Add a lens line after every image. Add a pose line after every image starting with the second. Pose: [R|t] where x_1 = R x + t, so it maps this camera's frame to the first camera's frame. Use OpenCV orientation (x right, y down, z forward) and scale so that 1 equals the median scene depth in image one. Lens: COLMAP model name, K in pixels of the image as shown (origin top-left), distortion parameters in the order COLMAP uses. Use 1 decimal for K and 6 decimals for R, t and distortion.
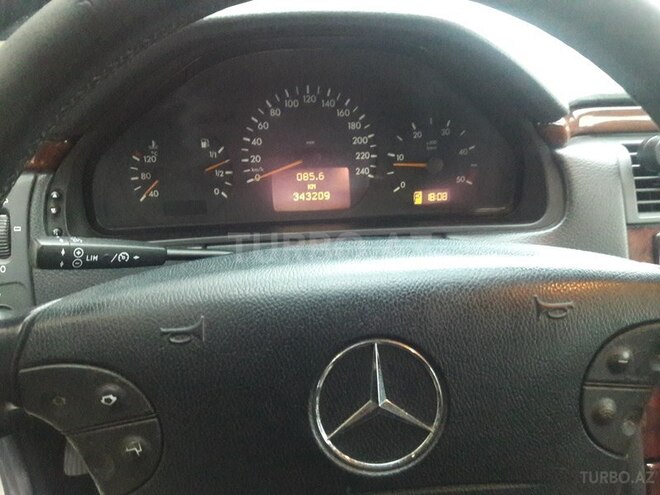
lens RADIAL K [[551.6, 0, 330.0], [0, 551.6, 247.5], [0, 0, 1]] dist [0.061629, -0.145283]
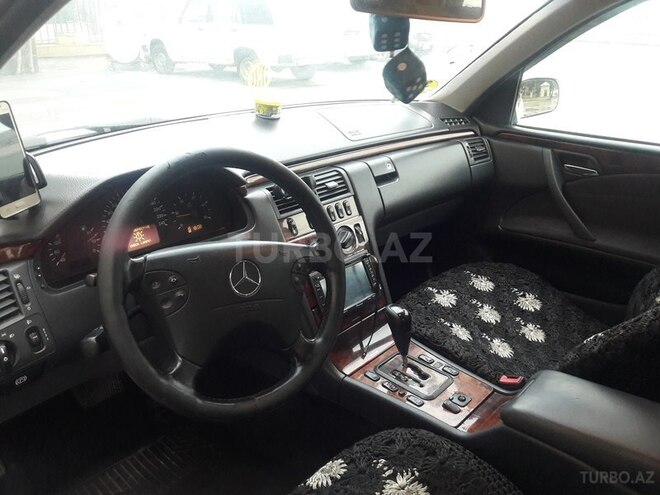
lens RADIAL K [[551.6, 0, 330.0], [0, 551.6, 247.5], [0, 0, 1]] dist [0.061629, -0.145283]
pose [[0.780742, -0.251489, 0.572010, -0.683284], [0.279422, 0.959319, 0.040387, 0.040980], [-0.558897, 0.128300, 0.819252, -1.075541]]
